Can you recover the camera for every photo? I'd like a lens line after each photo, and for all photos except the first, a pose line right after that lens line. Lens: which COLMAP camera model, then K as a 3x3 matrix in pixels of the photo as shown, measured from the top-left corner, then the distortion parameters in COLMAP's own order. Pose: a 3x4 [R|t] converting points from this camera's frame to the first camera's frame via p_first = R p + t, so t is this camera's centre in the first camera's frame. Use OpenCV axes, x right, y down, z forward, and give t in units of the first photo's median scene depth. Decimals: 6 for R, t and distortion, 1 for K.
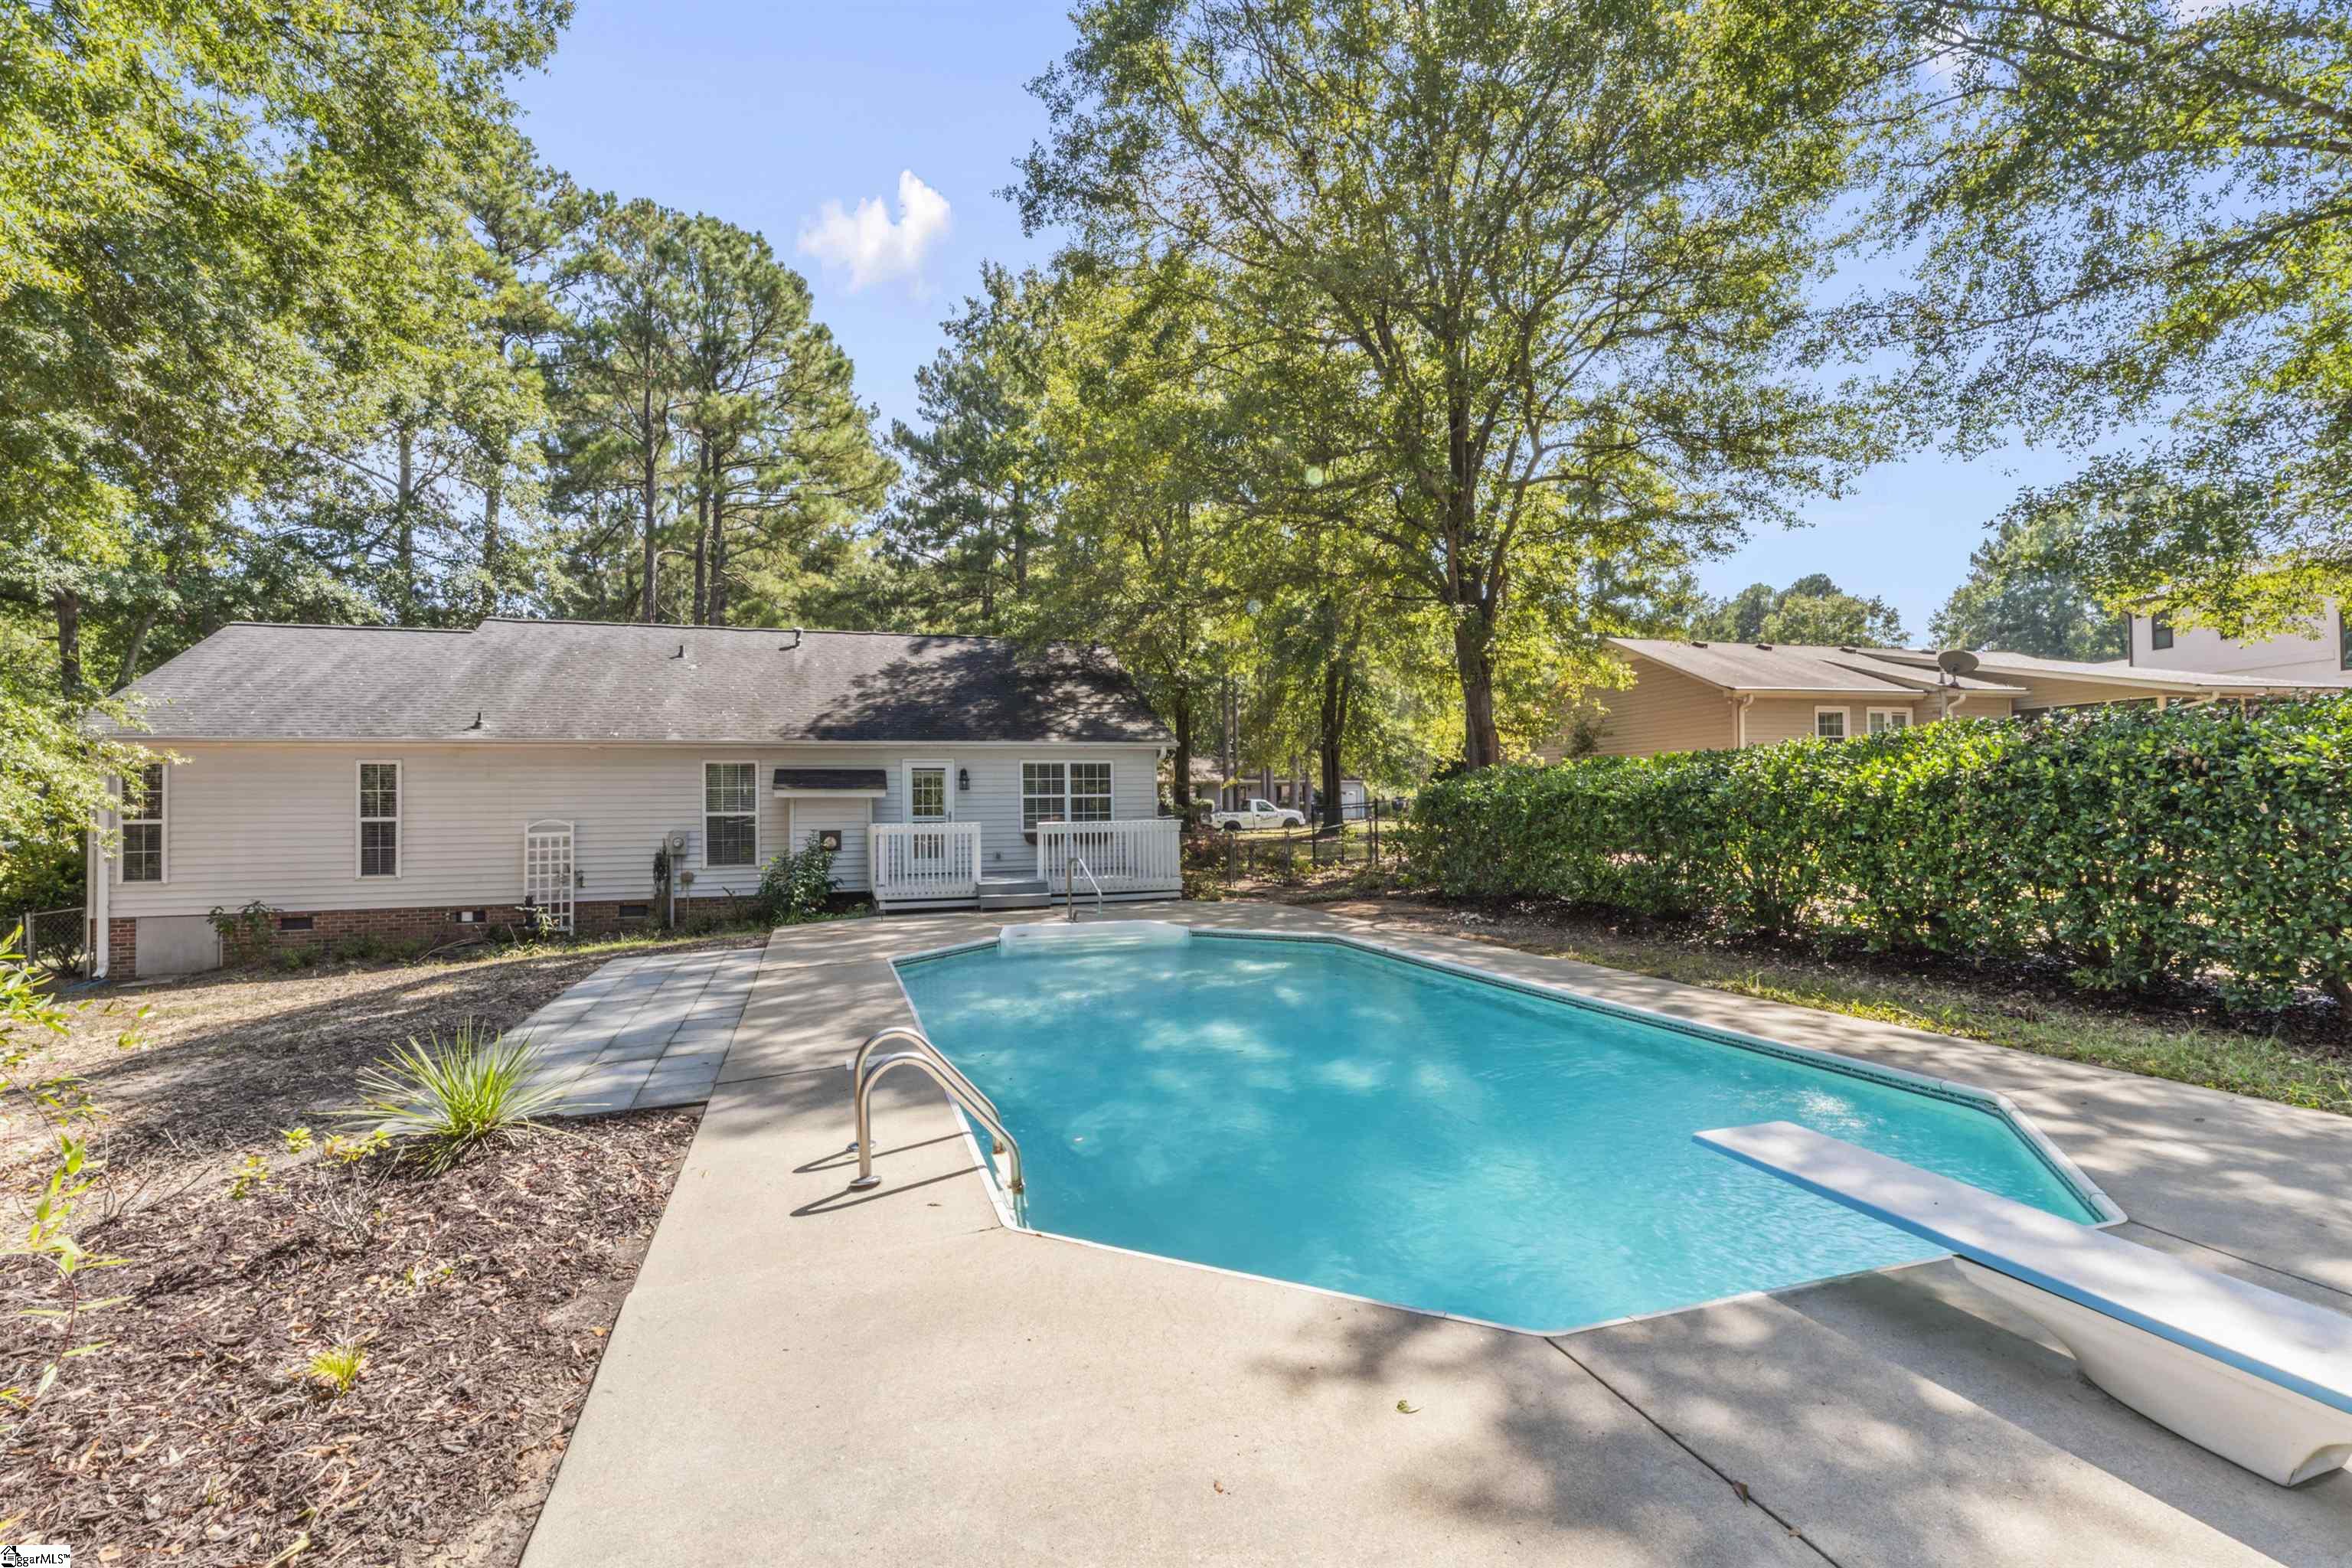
lens RADIAL K [[1093.7, 0, 1176.8], [0, 1093.7, 790.3], [0, 0, 1]] dist [-0.004014, 0.000020]
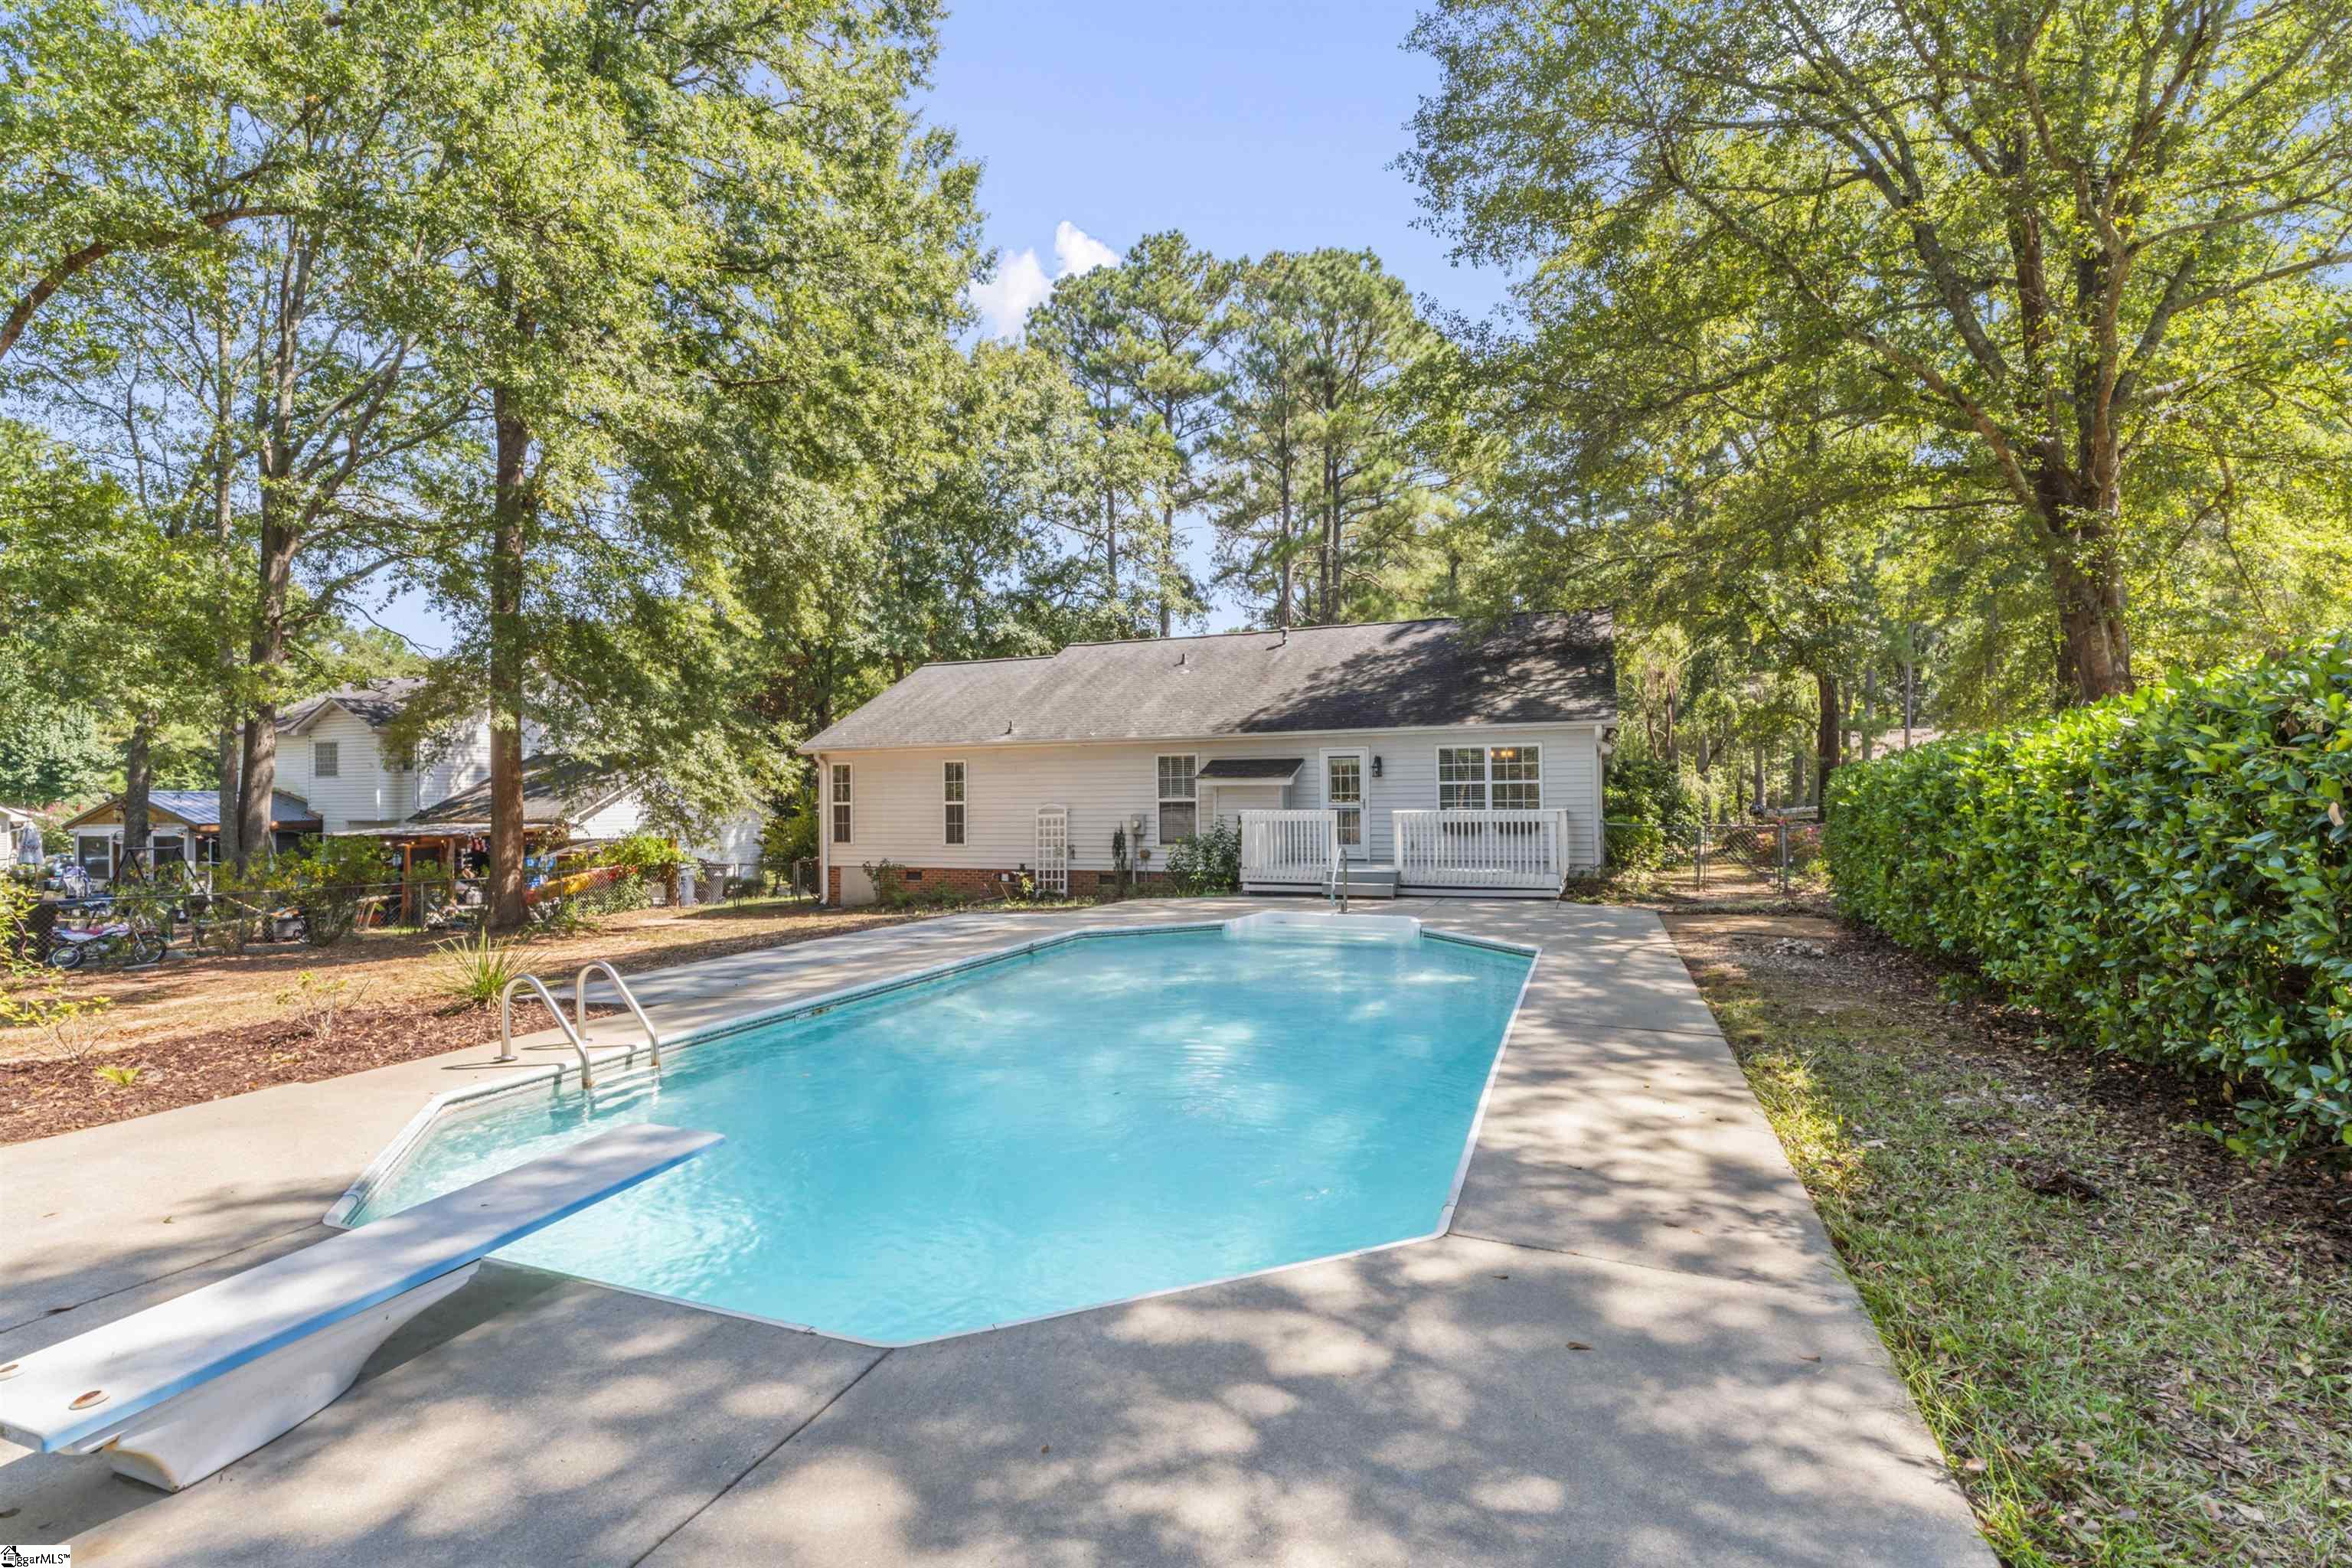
lens RADIAL K [[1093.7, 0, 1154.7], [0, 1093.7, 789.8], [0, 0, 1]] dist [-0.004014, 0.000020]
pose [[0.757521, -0.000024, -0.652811, 0.306375], [0.011608, 0.999842, 0.013434, -0.004584], [0.652708, -0.017754, 0.757402, 0.105562]]
